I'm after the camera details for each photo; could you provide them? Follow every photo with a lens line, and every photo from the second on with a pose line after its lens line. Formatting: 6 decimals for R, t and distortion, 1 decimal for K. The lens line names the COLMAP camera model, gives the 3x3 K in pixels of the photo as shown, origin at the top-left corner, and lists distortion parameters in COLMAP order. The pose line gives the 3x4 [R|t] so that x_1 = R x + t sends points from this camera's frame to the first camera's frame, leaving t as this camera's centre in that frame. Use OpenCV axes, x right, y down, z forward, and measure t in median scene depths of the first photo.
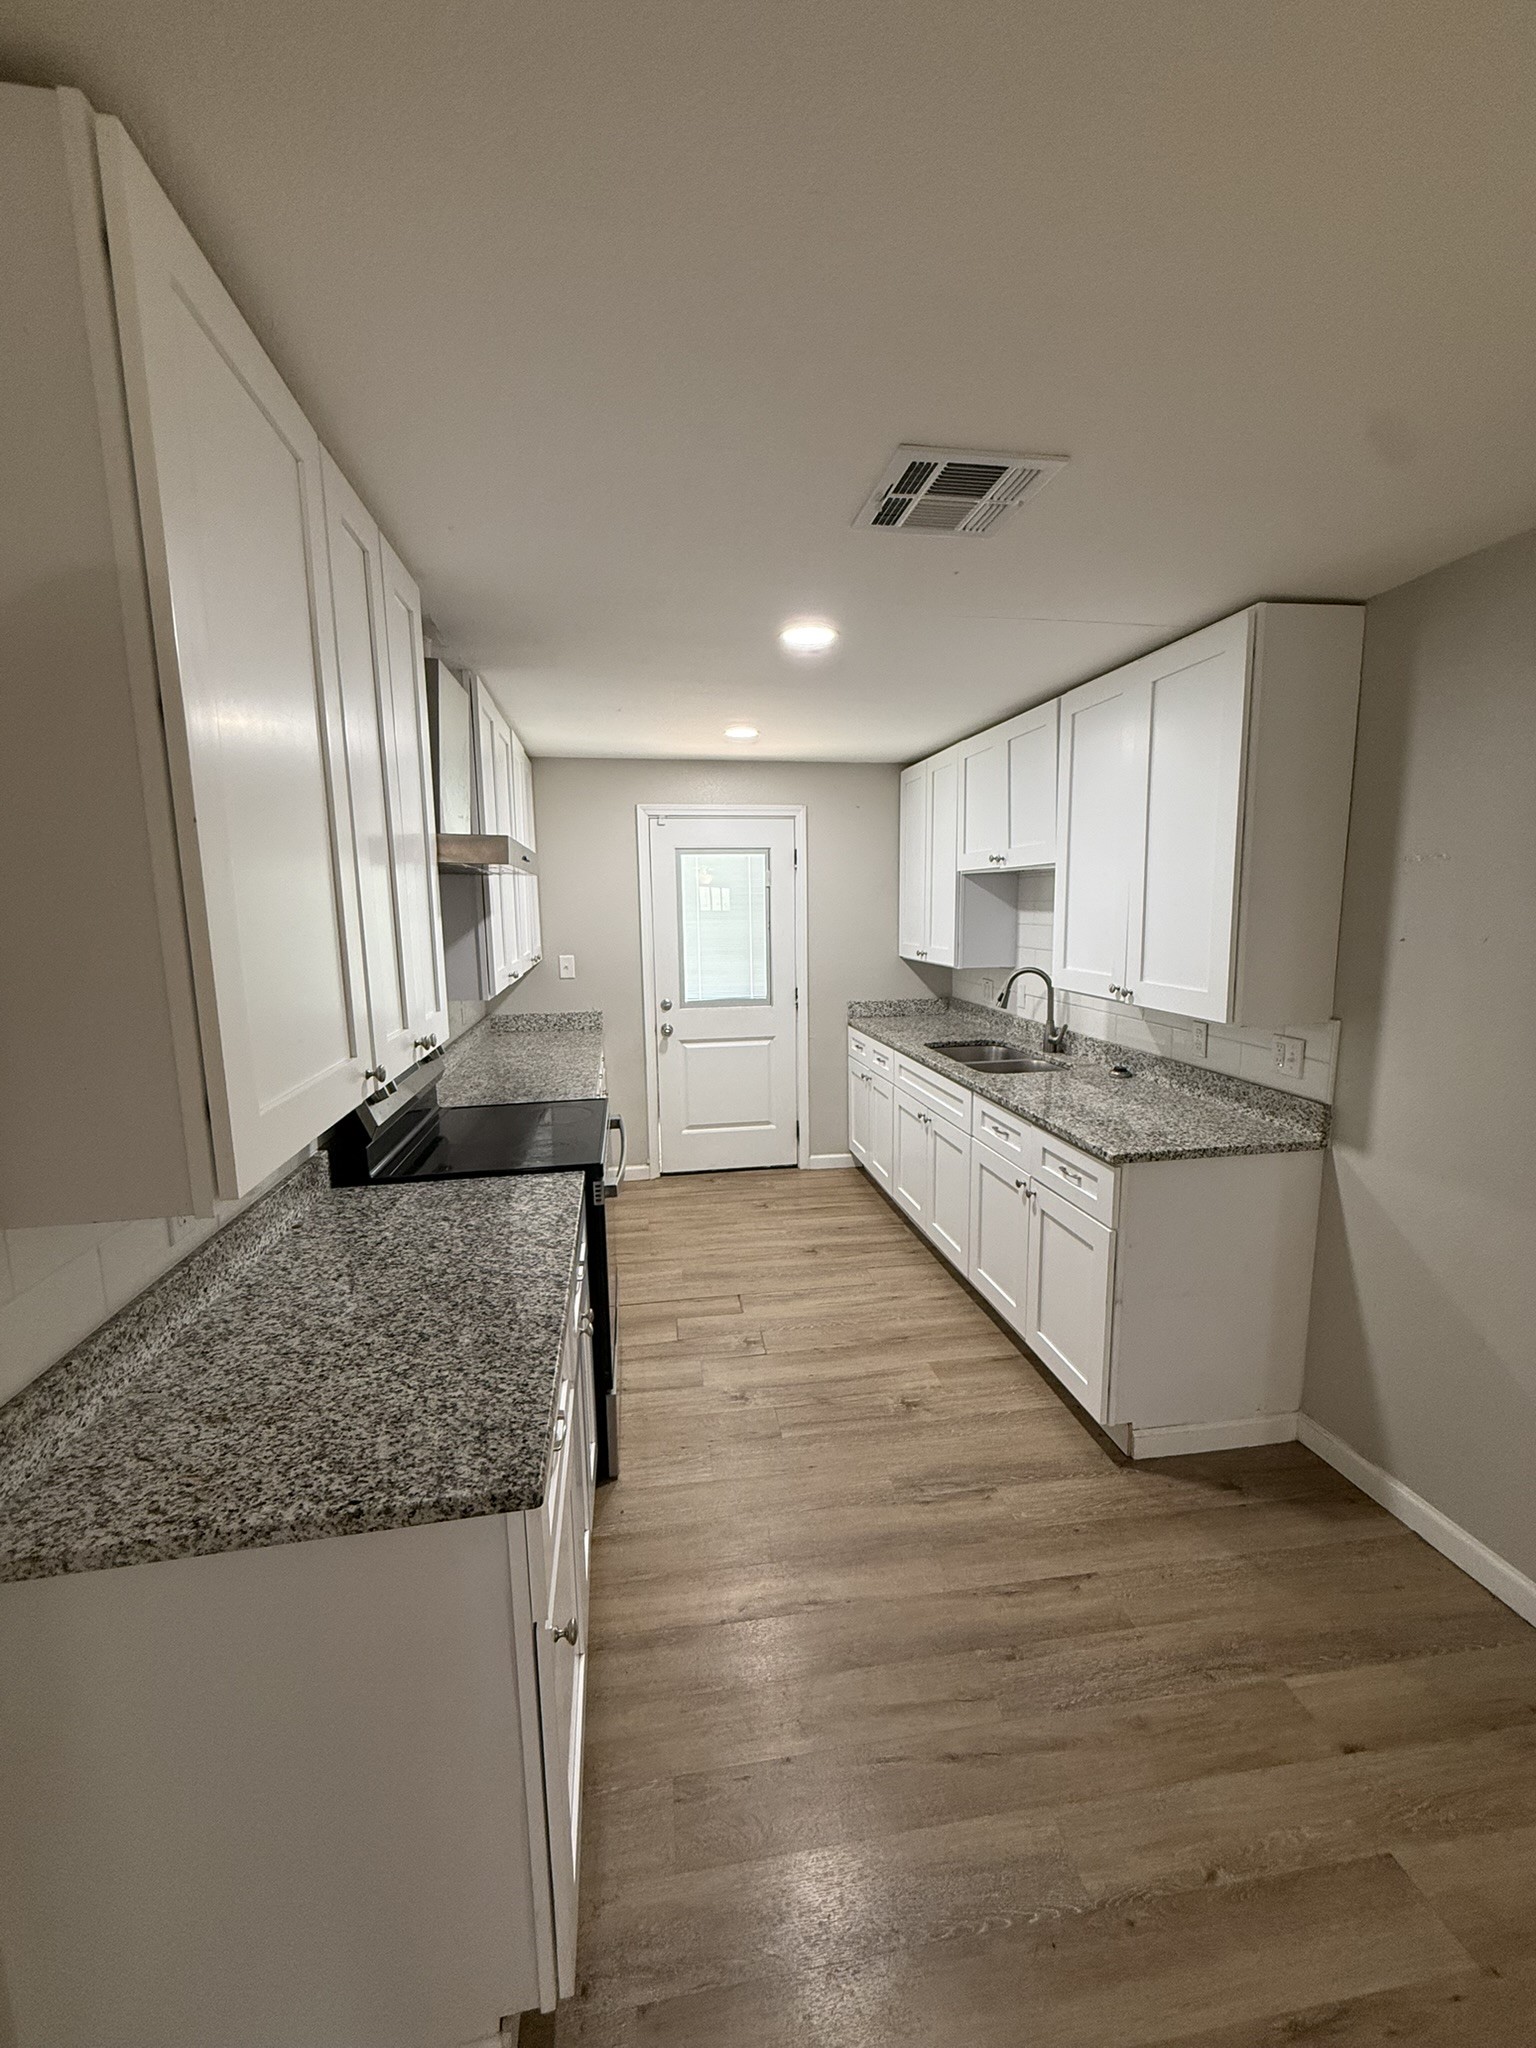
lens RADIAL K [[812.6, 0, 768.0], [0, 812.6, 1024.0], [0, 0, 1]] dist [-0.000501, 0.000182]
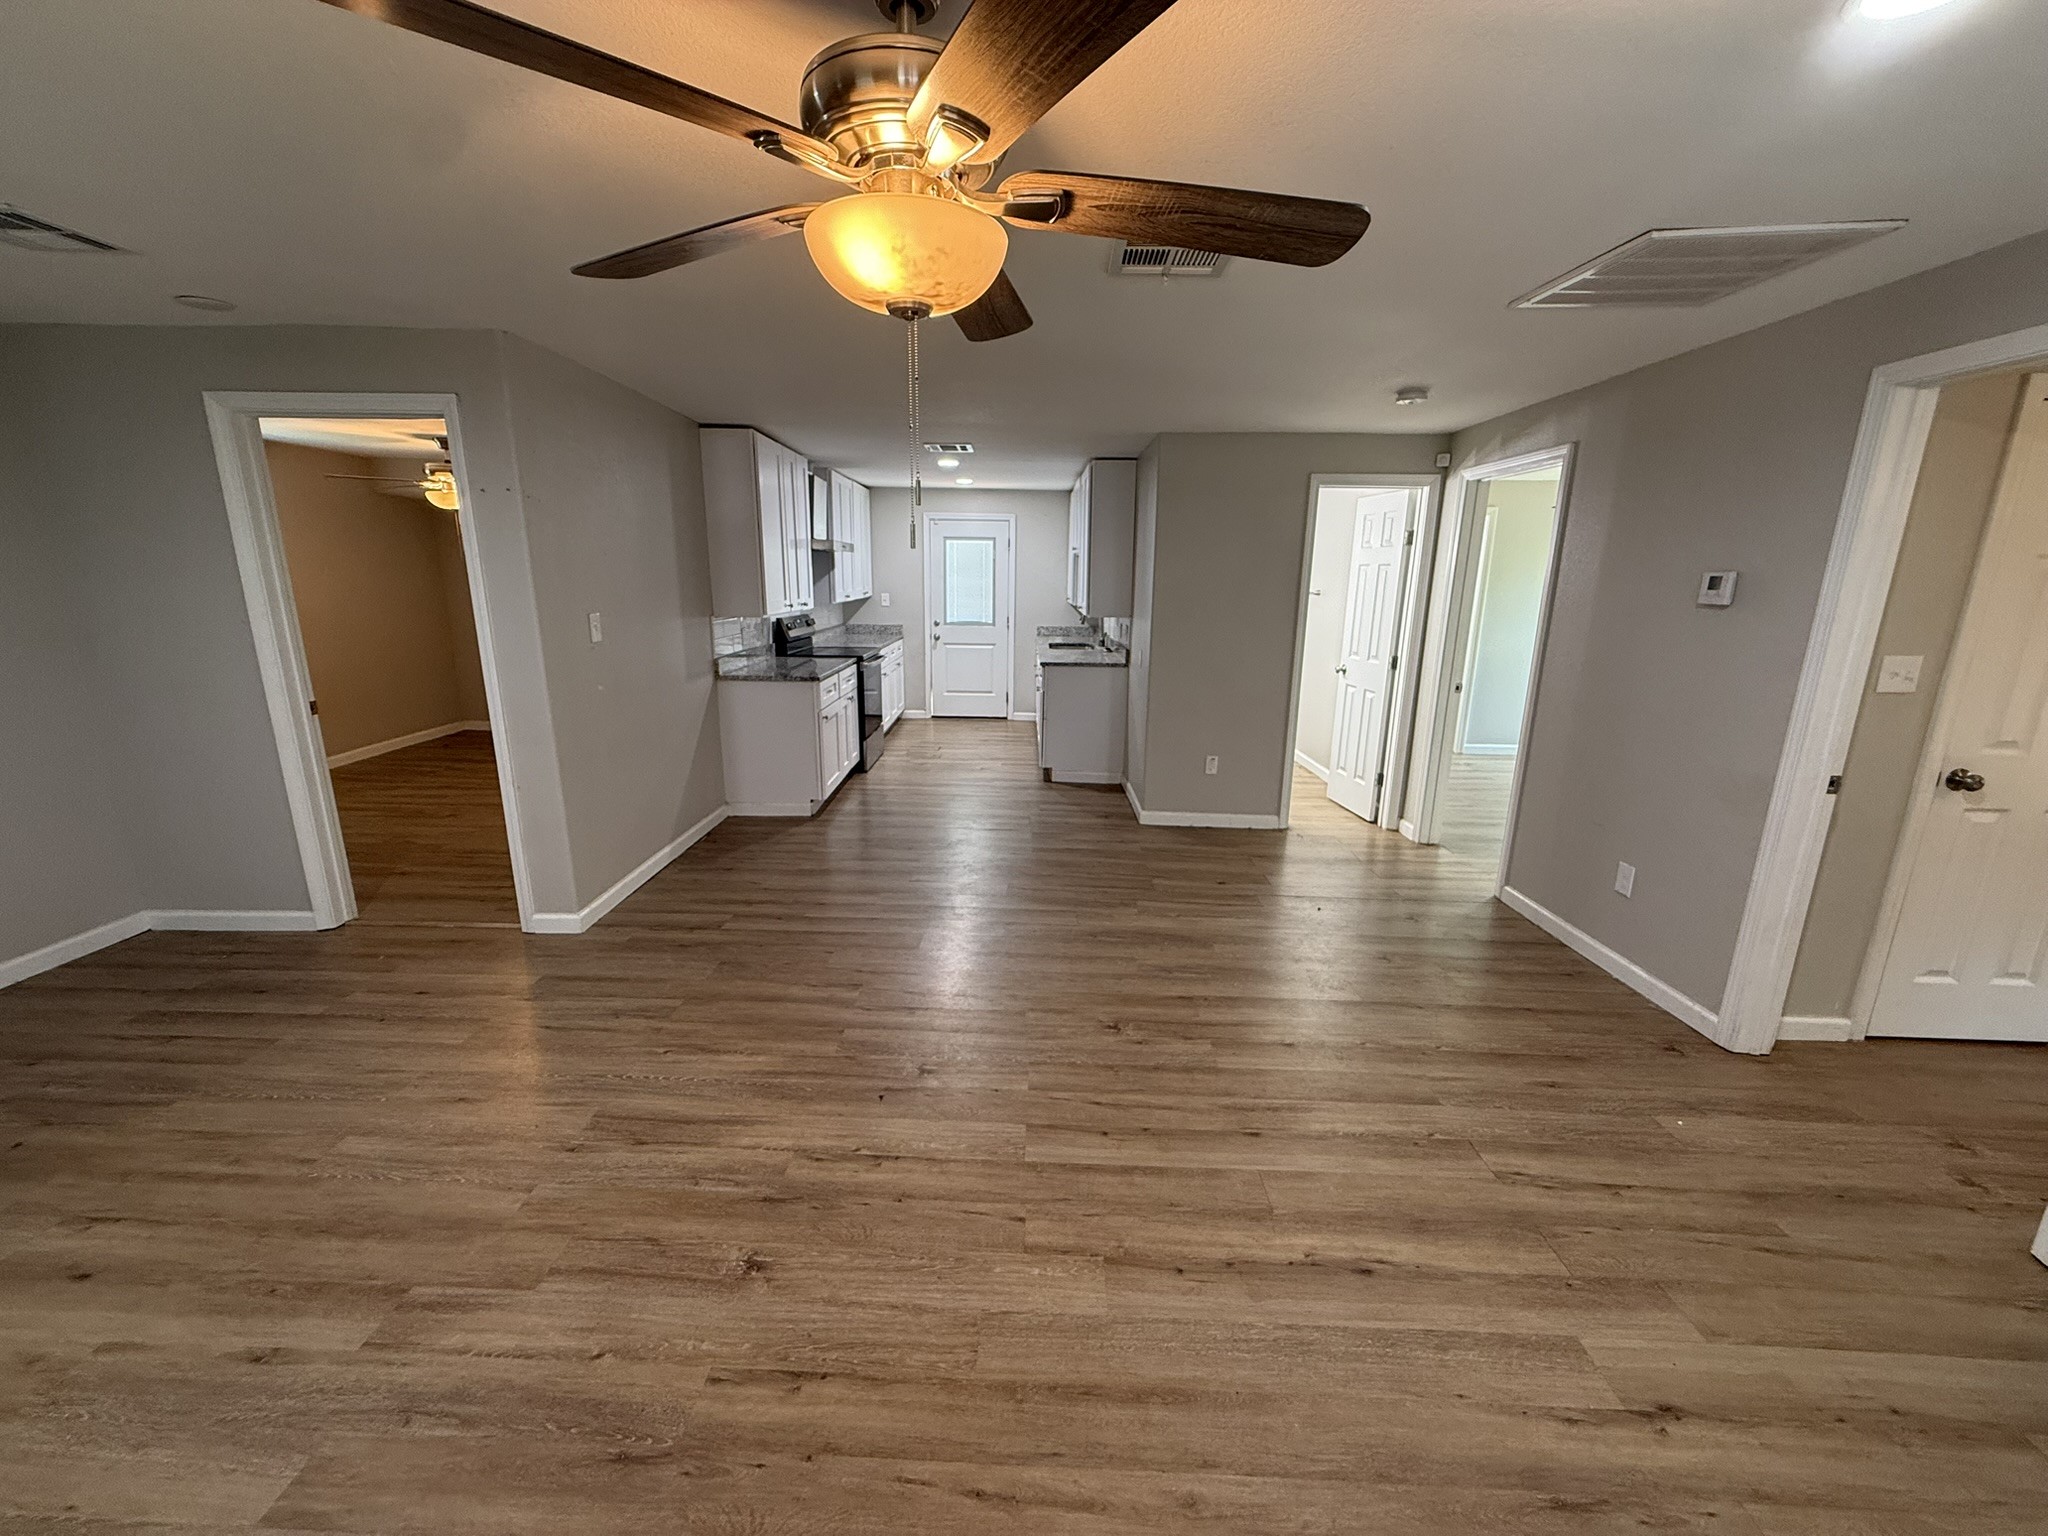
lens RADIAL K [[812.6, 0, 1019.0], [0, 812.6, 775.7], [0, 0, 1]] dist [-0.000501, 0.000182]
pose [[0.983580, 0.068638, -0.166912, 0.401209], [-0.052079, 0.993457, 0.101645, 0.126902], [0.172796, -0.091284, 0.980718, -0.834691]]
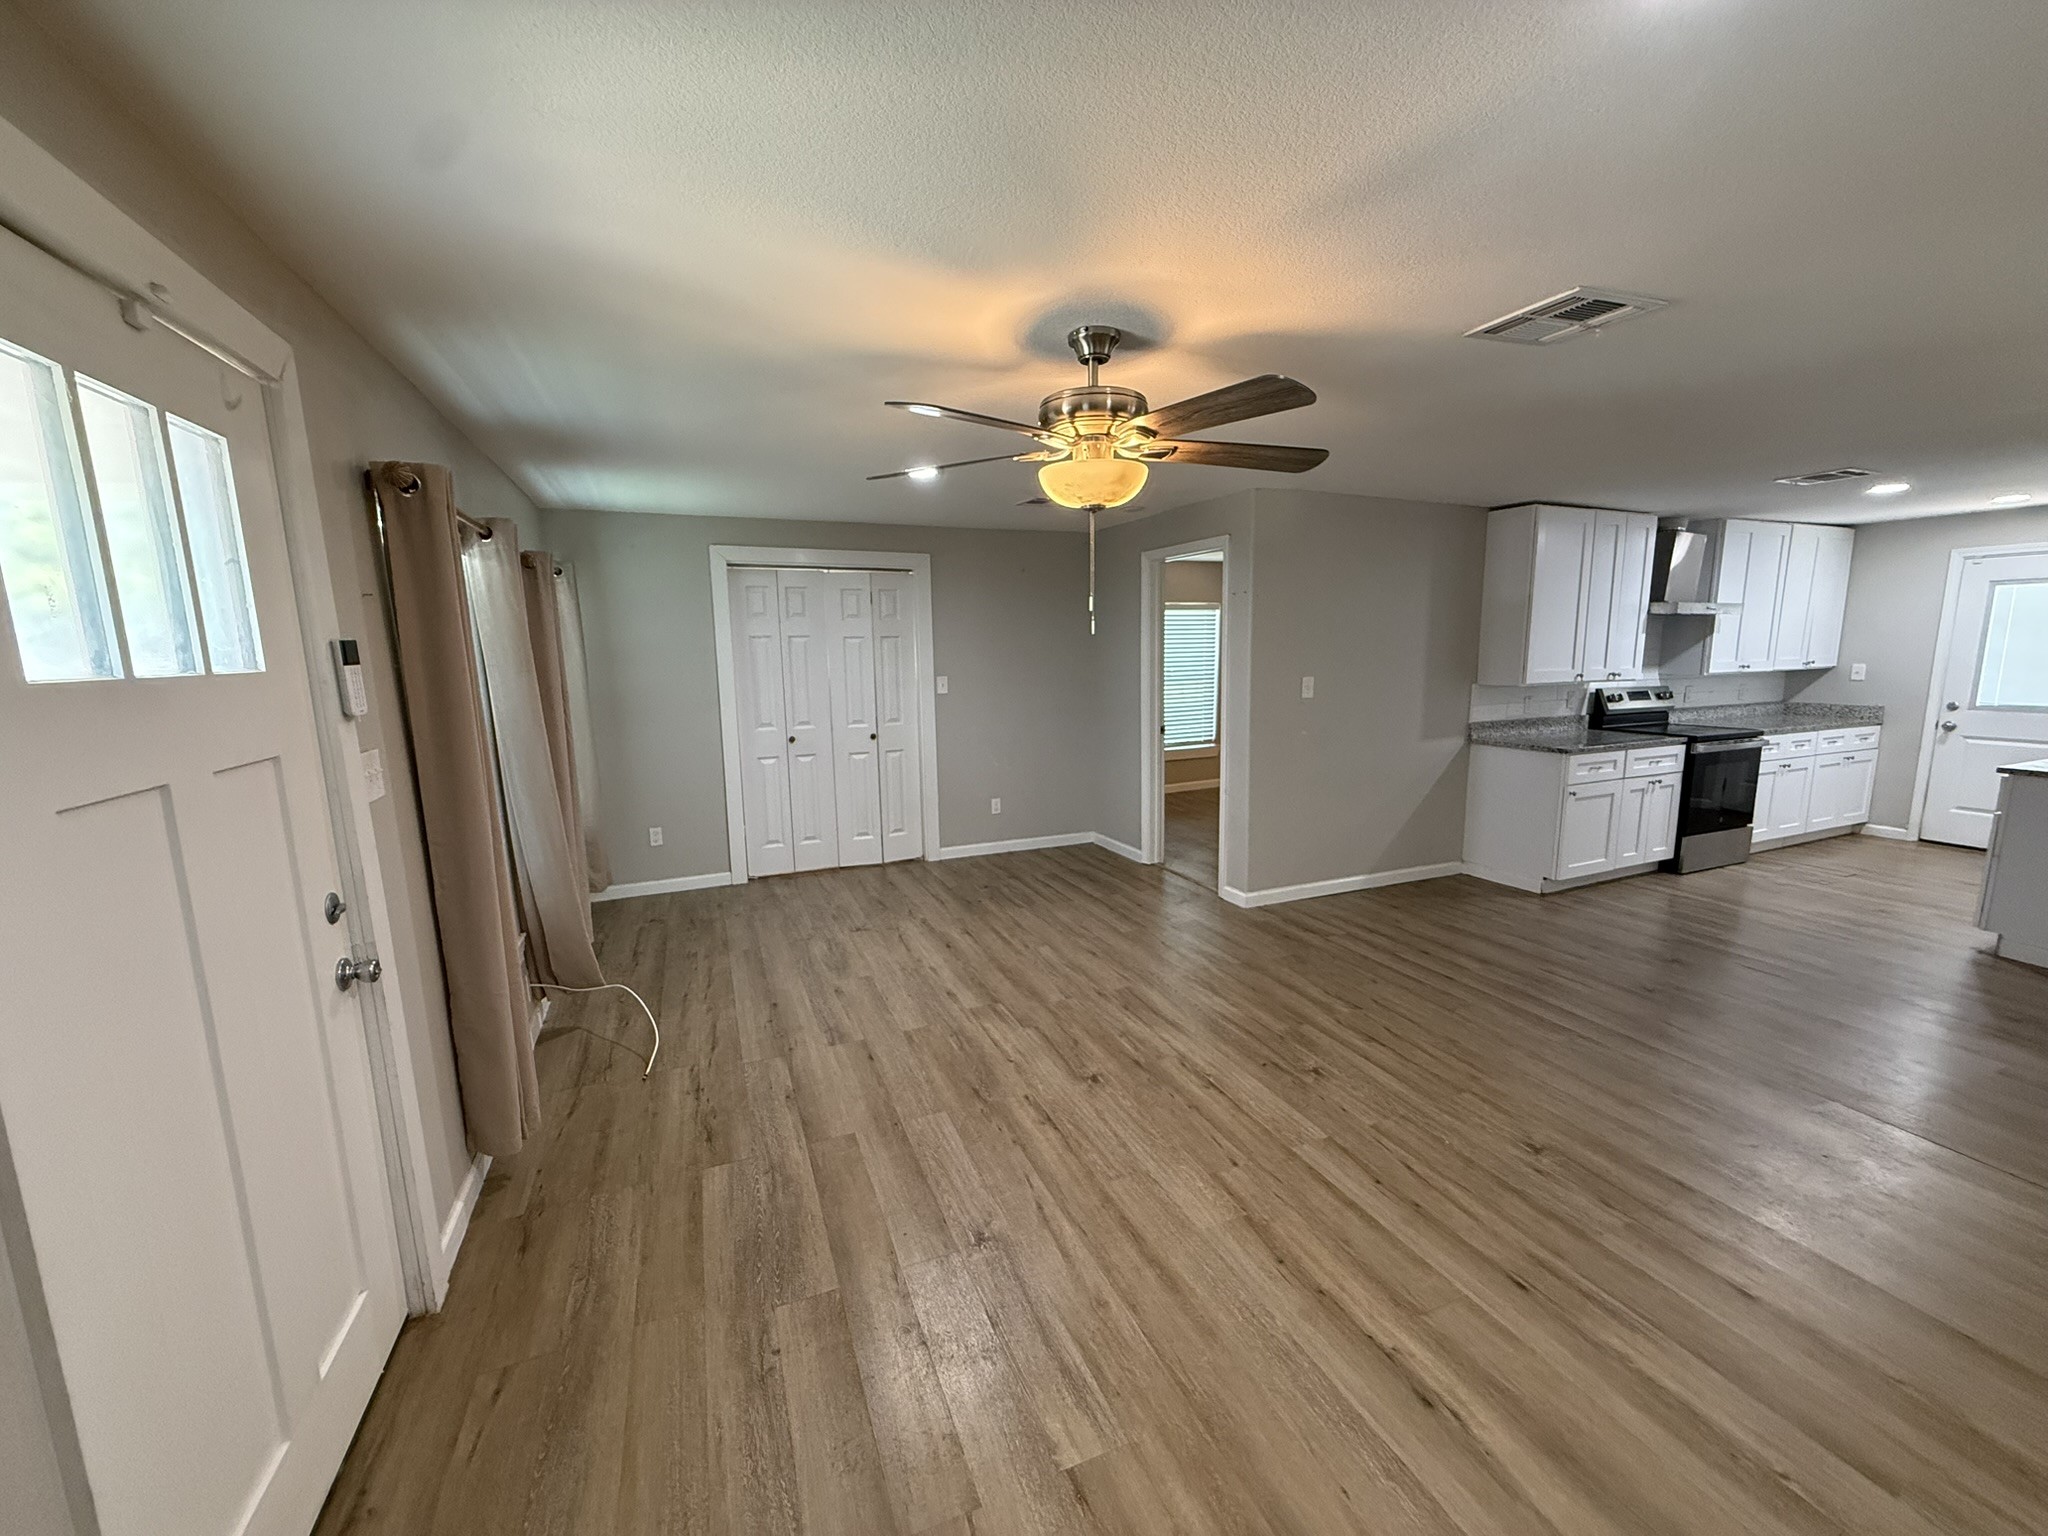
lens RADIAL K [[812.6, 0, 1019.0], [0, 812.6, 775.7], [0, 0, 1]] dist [-0.000501, 0.000182]
pose [[0.235274, 0.164405, -0.957923, 0.778792], [-0.131196, 0.981941, 0.136304, 0.103405], [0.963034, 0.093607, 0.252595, -0.725042]]
